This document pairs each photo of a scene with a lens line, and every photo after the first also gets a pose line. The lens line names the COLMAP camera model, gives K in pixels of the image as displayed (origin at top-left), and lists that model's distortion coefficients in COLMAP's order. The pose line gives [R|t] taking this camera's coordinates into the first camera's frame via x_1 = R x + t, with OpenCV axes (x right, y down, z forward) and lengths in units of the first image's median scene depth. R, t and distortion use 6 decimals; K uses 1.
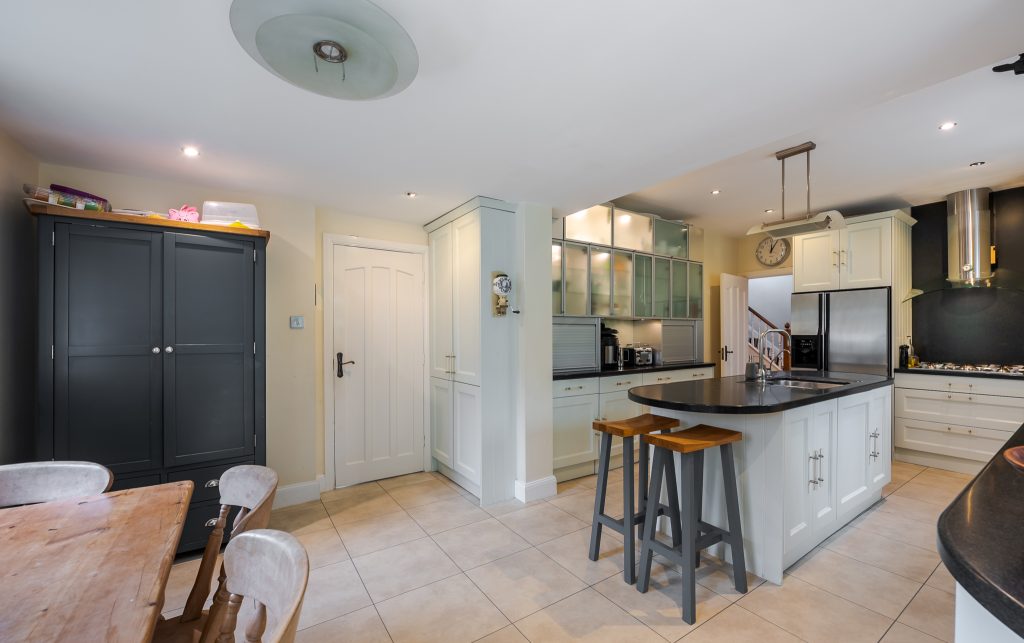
lens RADIAL K [[416.1, 0, 512.0], [0, 416.1, 321.5], [0, 0, 1]] dist [-0.000814, -0.000096]
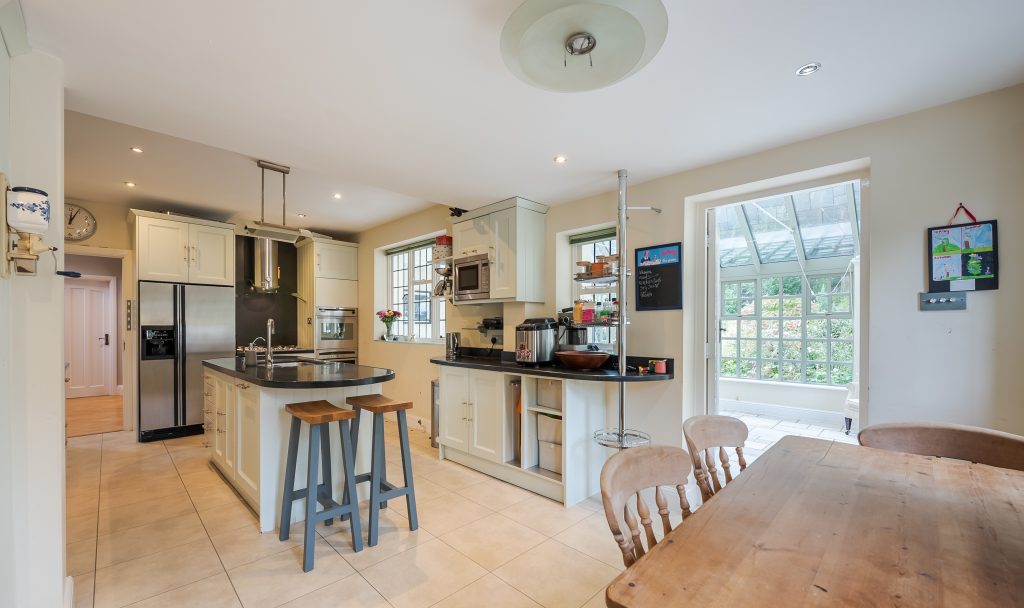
lens RADIAL K [[410.7, 0, 511.4], [0, 410.7, 320.9], [0, 0, 1]] dist [-0.000272, -0.000043]
pose [[-0.188398, 0.012876, 0.982008, -0.401749], [-0.029567, 0.999386, -0.018777, 0.015353], [-0.981648, -0.032573, -0.187902, 0.386615]]
